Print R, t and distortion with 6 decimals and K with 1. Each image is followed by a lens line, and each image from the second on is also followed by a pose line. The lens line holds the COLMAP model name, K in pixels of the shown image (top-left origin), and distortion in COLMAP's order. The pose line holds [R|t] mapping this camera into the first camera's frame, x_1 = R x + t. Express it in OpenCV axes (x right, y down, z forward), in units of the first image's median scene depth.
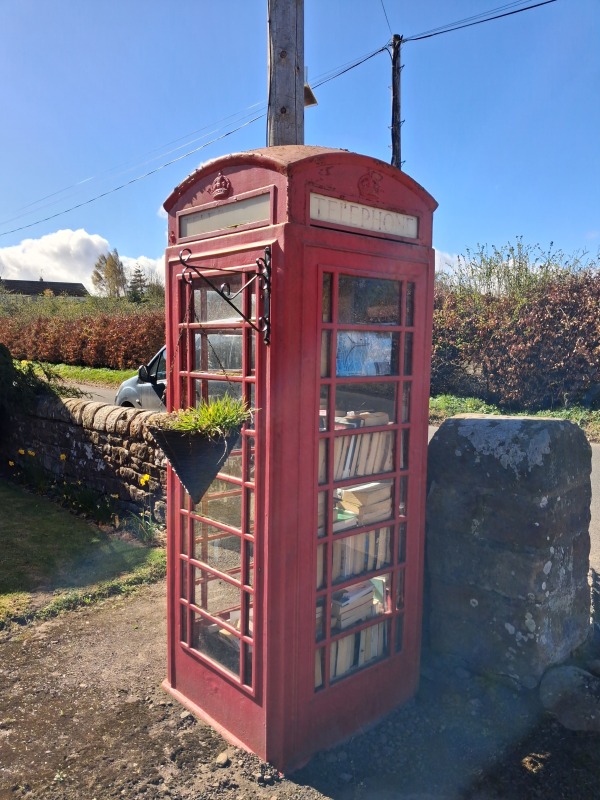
lens RADIAL K [[630.2, 0, 300.0], [0, 630.2, 400.0], [0, 0, 1]] dist [0.050031, -0.123319]
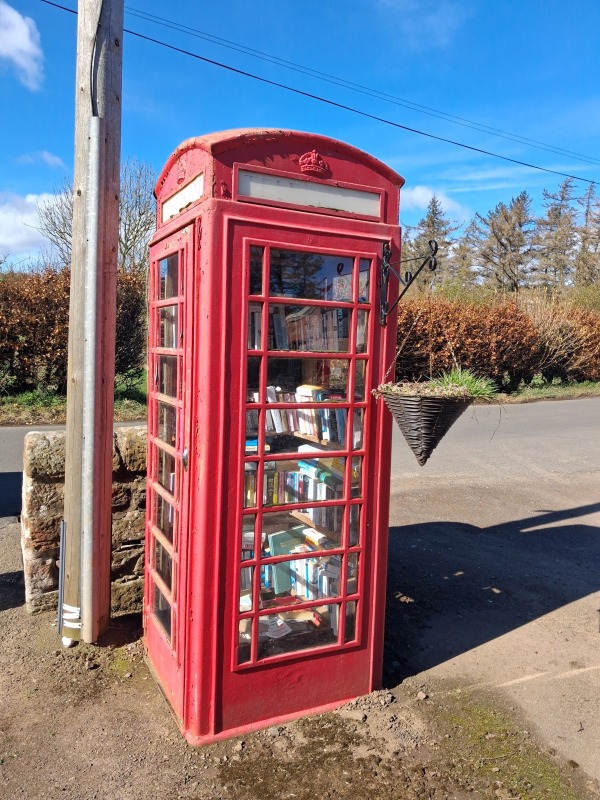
lens RADIAL K [[616.4, 0, 305.7], [0, 616.4, 403.6], [0, 0, 1]] dist [0.042755, -0.077035]
pose [[0.254580, -0.078384, 0.963870, -1.087491], [0.057772, 0.996162, 0.065751, -0.029219], [-0.965324, 0.038946, 0.258132, 0.778476]]
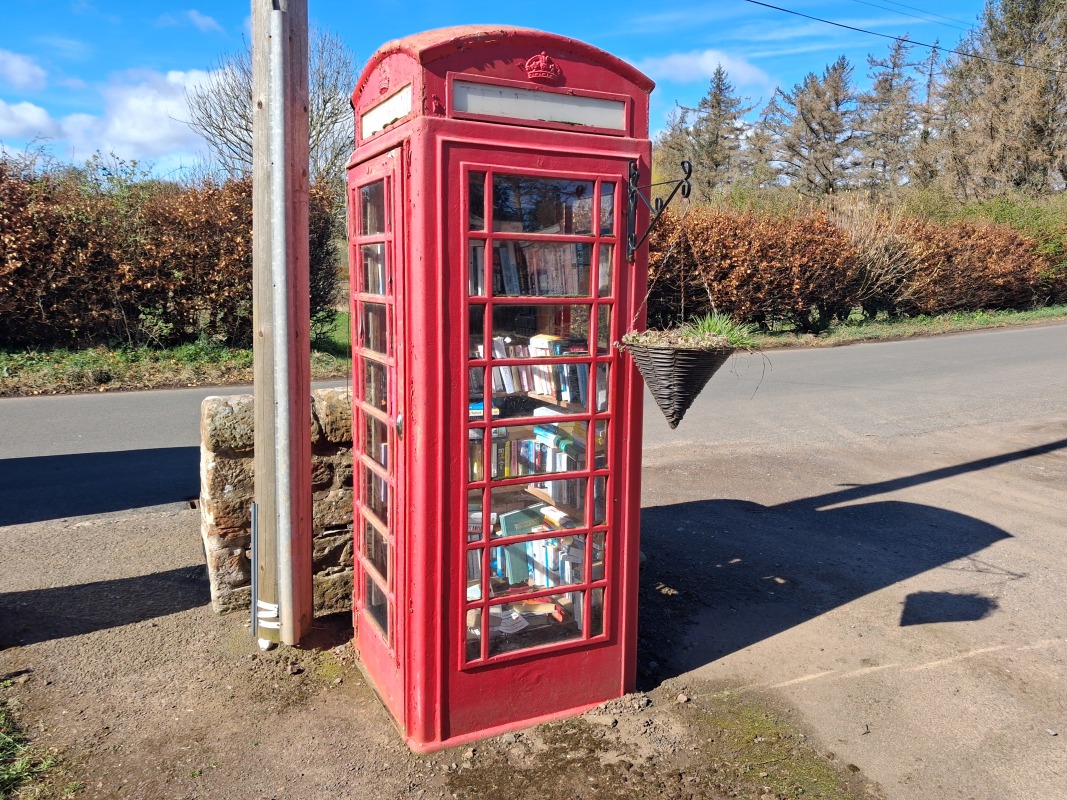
lens RADIAL K [[822.1, 0, 533.5], [0, 822.1, 400.0], [0, 0, 1]] dist [0.042755, -0.077035]
pose [[0.273422, -0.139607, 0.951709, -1.203914], [0.077607, 0.989388, 0.122838, -0.045827], [-0.958758, 0.040272, 0.281355, 0.730051]]
